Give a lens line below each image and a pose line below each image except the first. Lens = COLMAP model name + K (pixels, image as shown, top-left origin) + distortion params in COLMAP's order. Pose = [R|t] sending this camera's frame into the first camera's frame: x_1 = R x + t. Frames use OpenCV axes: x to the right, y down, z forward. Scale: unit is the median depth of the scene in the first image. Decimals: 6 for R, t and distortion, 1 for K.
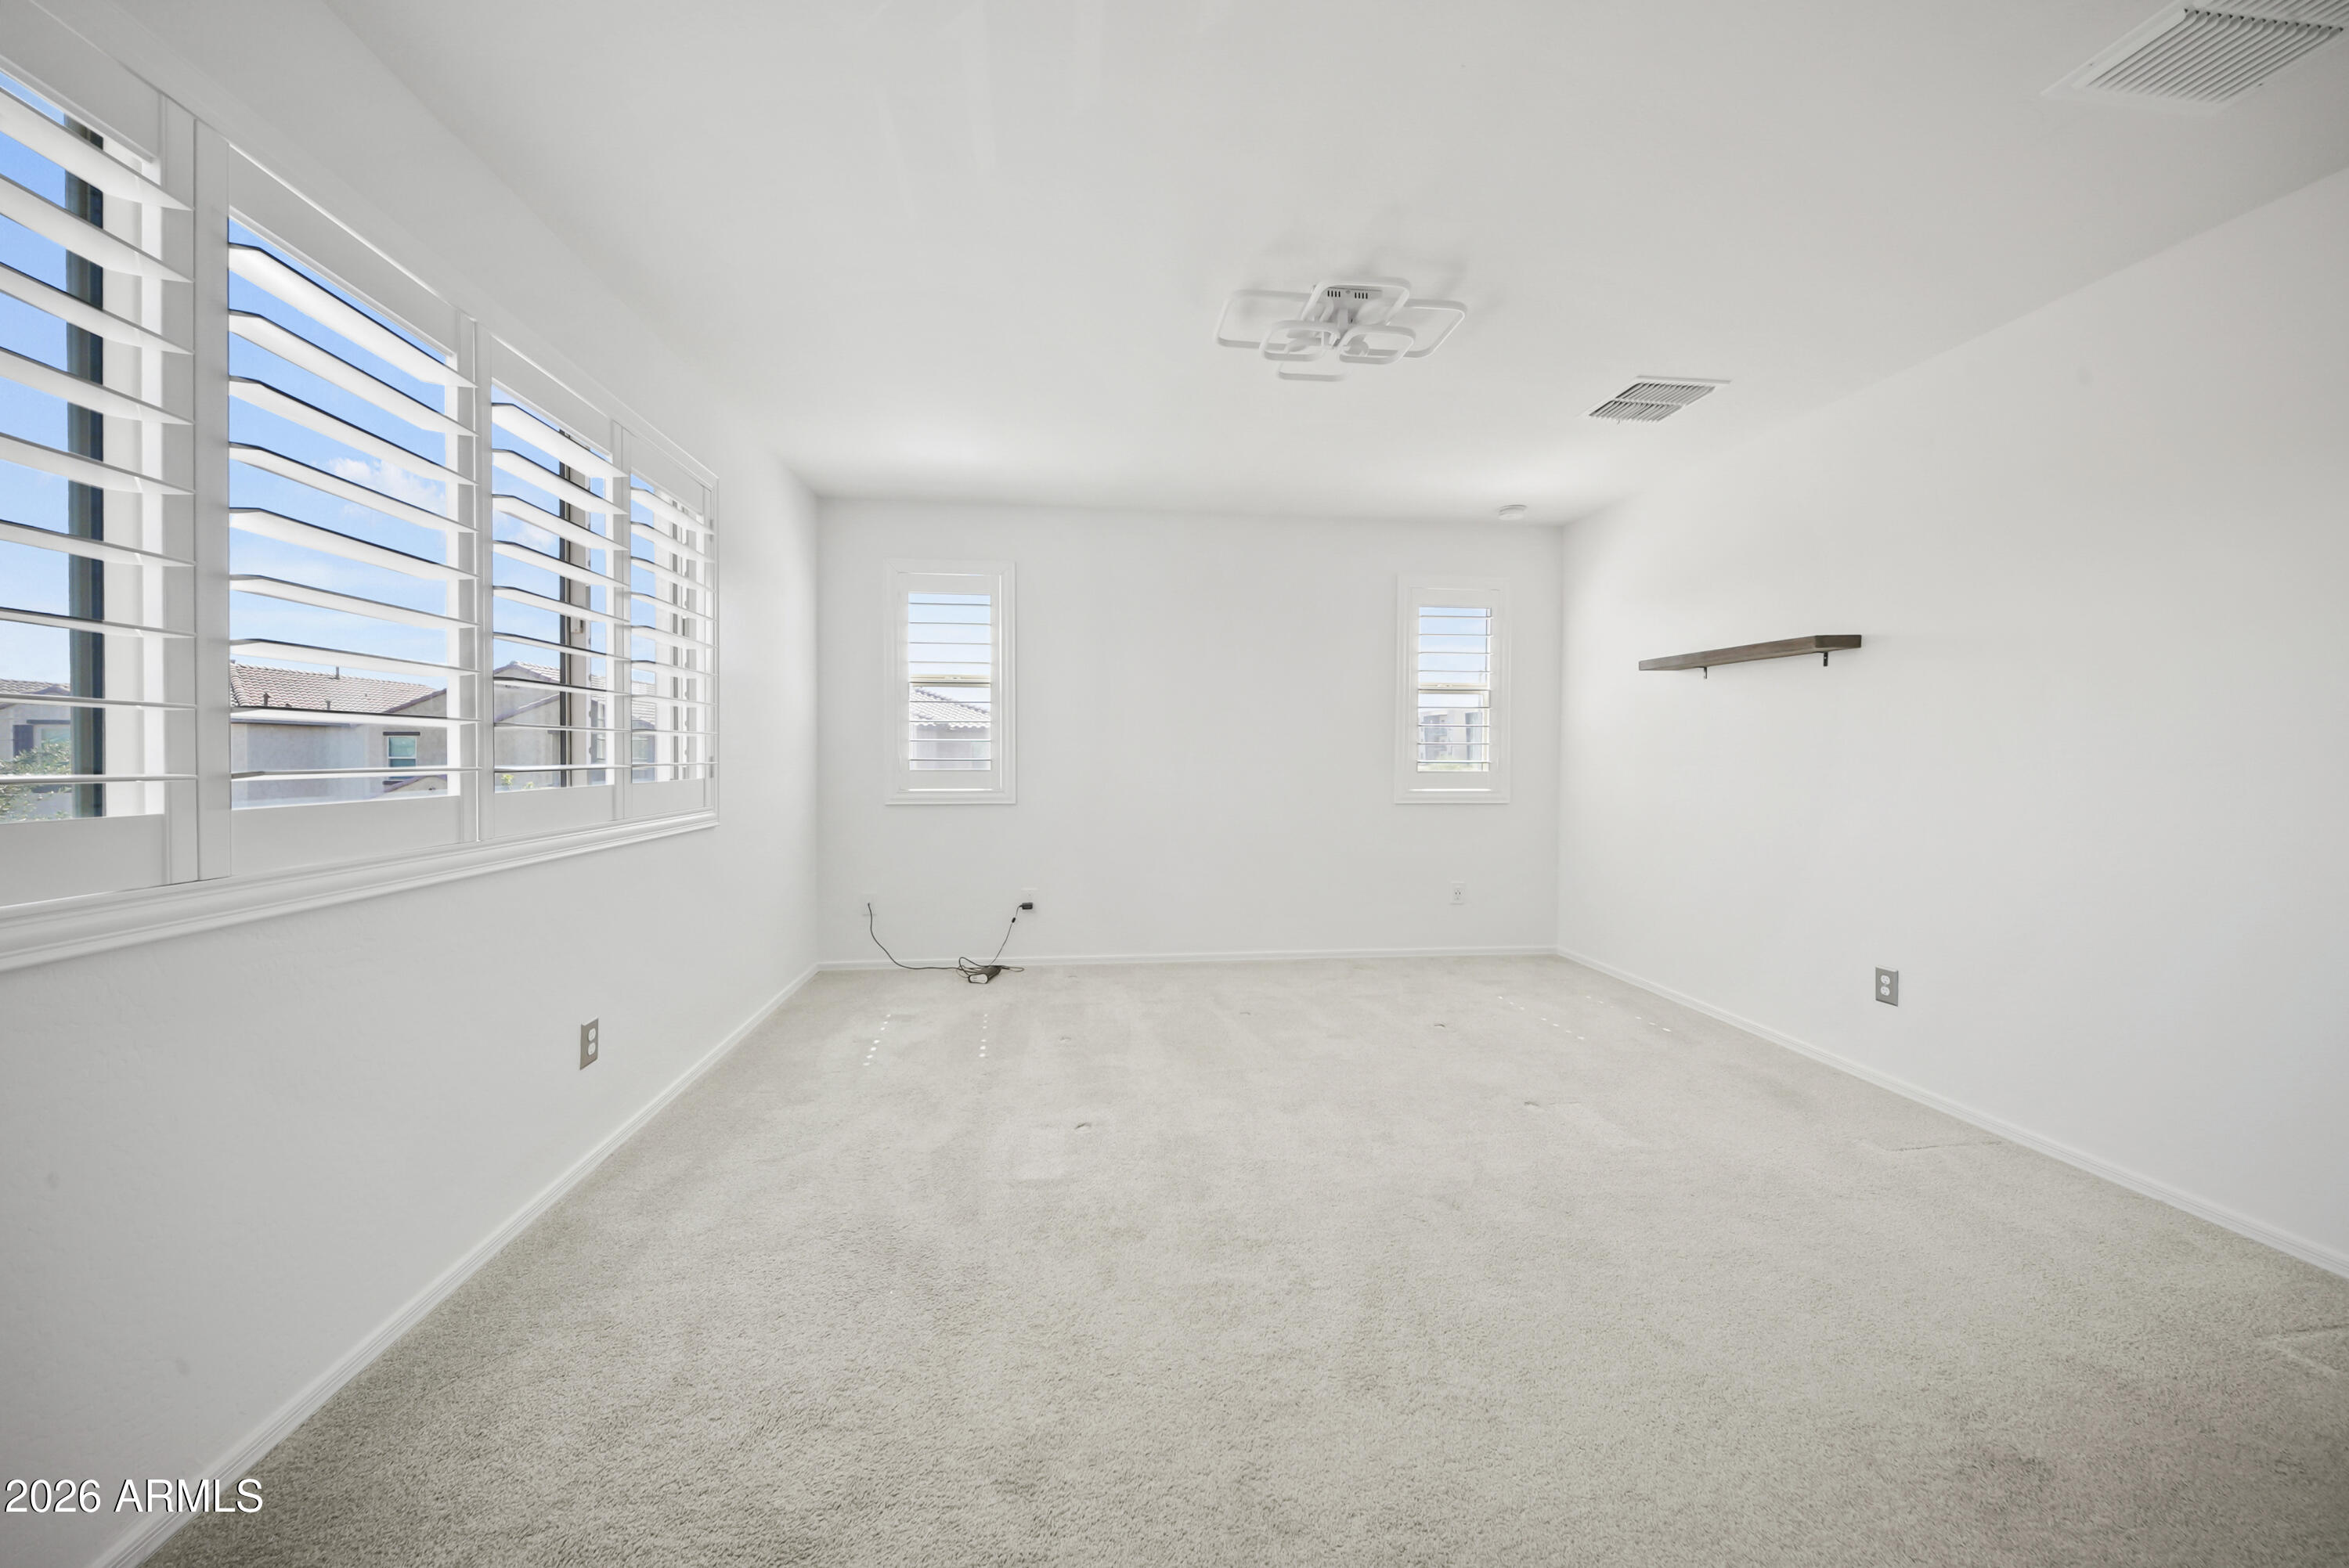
lens RADIAL K [[824.1, 0, 1174.6], [0, 824.1, 770.1], [0, 0, 1]] dist [-0.013403, -0.001041]
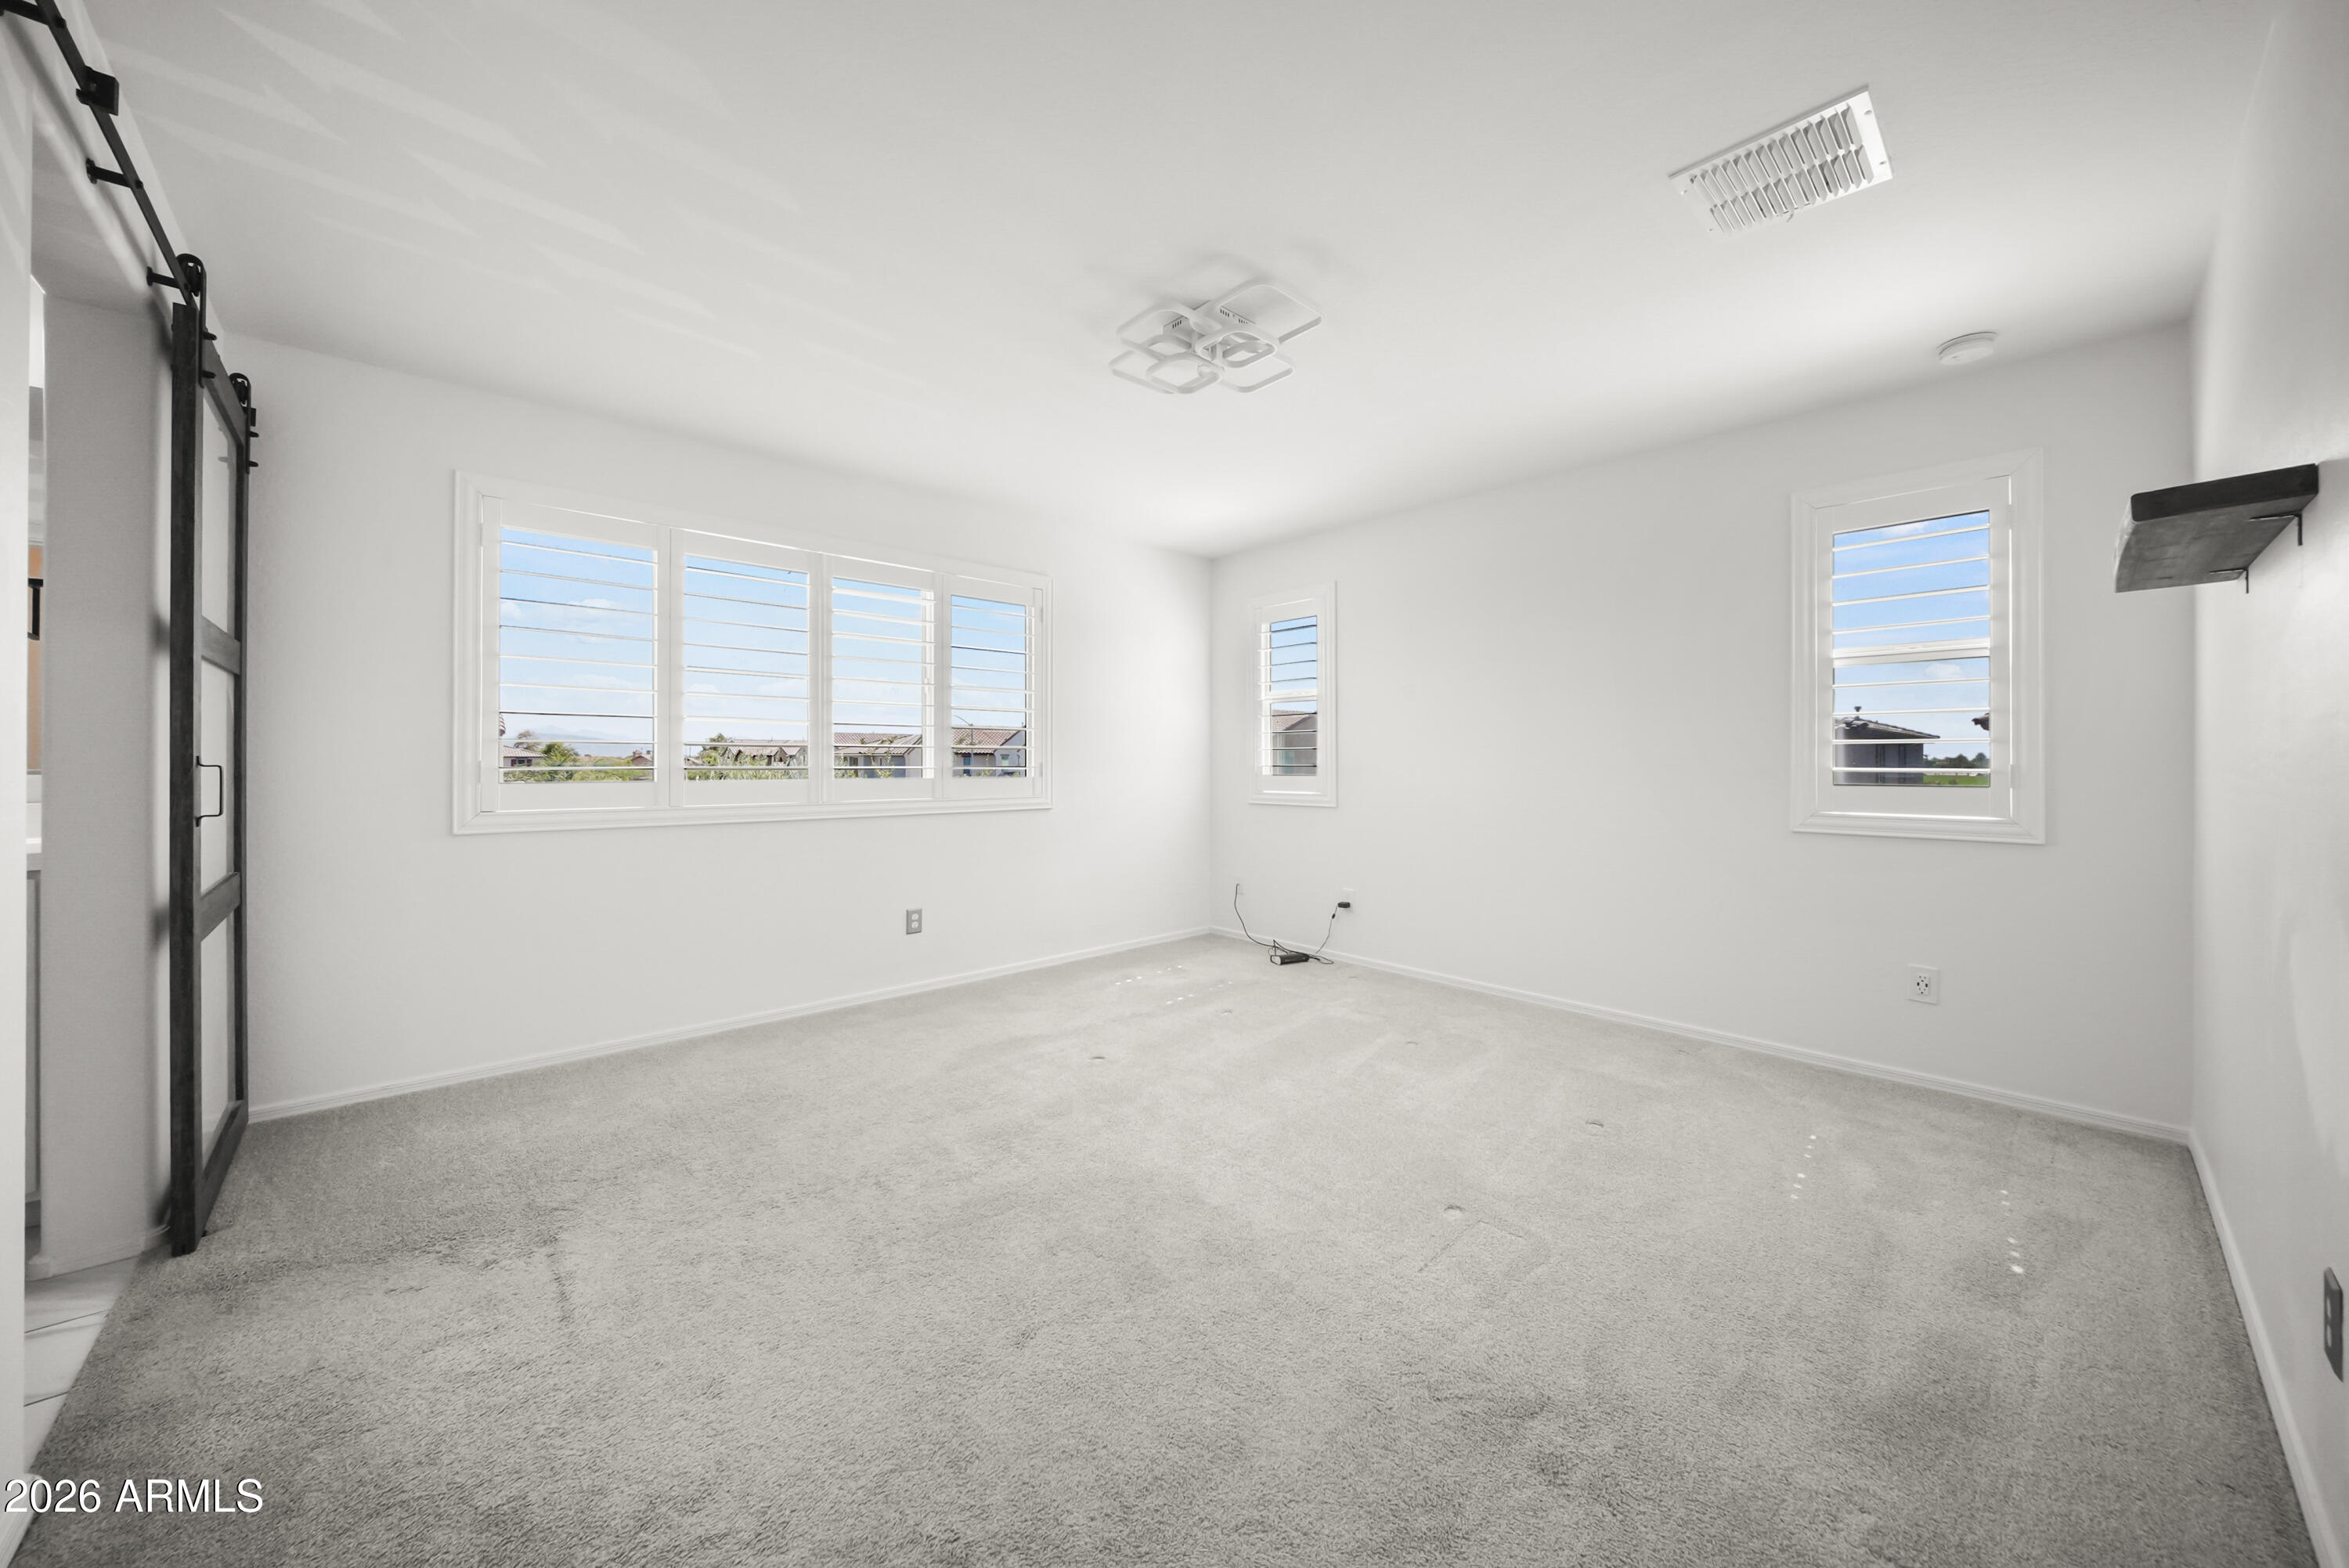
lens RADIAL K [[824.1, 0, 1168.0], [0, 824.1, 766.7], [0, 0, 1]] dist [-0.013403, -0.001041]
pose [[0.580193, 0.000444, -0.814479, 0.567209], [-0.013907, 0.999859, -0.009361, 0.000761], [0.814360, 0.016758, 0.580118, 0.206858]]
